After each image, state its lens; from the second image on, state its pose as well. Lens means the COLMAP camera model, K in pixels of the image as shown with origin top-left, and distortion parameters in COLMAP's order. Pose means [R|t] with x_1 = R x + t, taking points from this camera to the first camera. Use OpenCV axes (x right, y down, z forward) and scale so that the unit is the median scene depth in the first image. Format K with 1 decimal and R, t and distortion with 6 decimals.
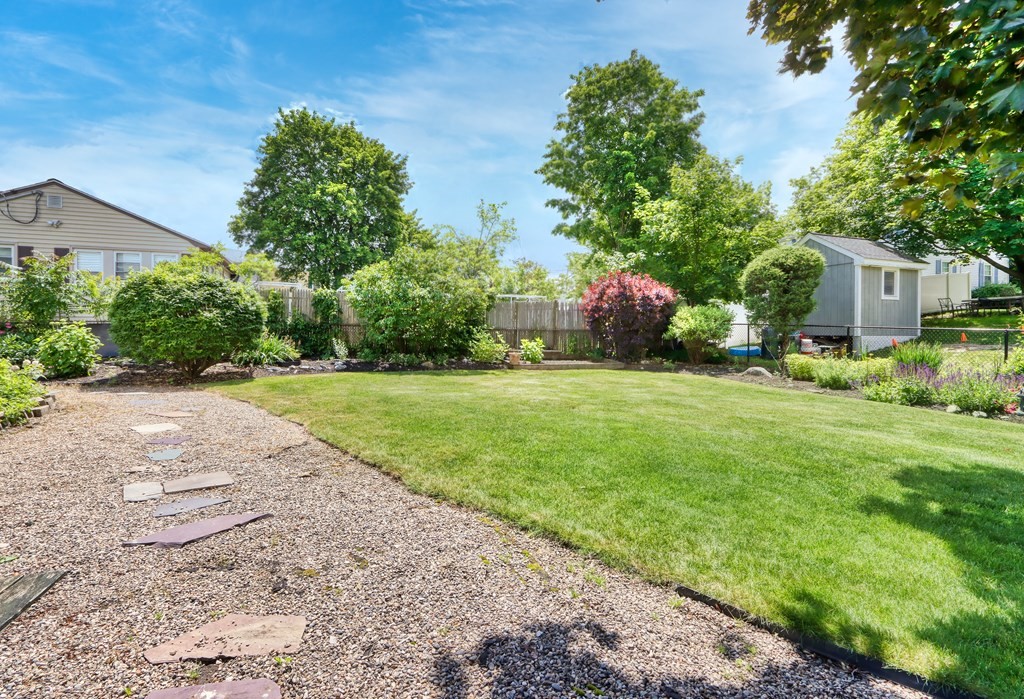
lens RADIAL K [[499.7, 0, 513.1], [0, 499.7, 346.0], [0, 0, 1]] dist [0.000353, 0.000018]
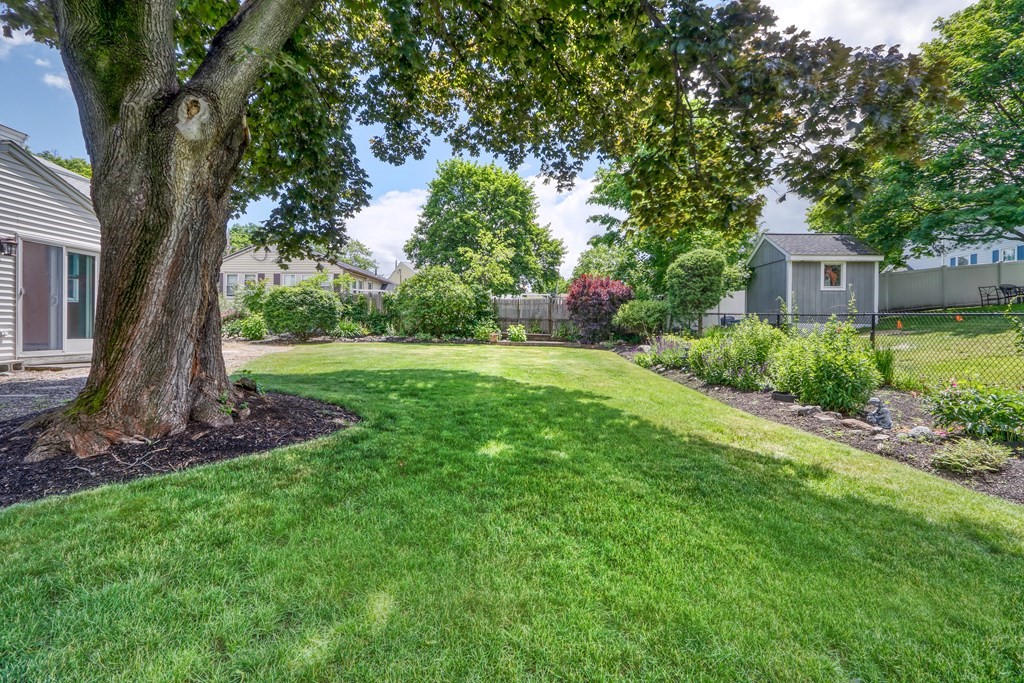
lens RADIAL K [[468.8, 0, 508.0], [0, 468.8, 332.7], [0, 0, 1]] dist [-0.002083, 0.000119]
pose [[0.922175, 0.009700, -0.386652, 0.513355], [-0.017021, 0.999735, -0.015514, 0.027958], [0.386399, 0.020888, 0.922095, -0.224499]]
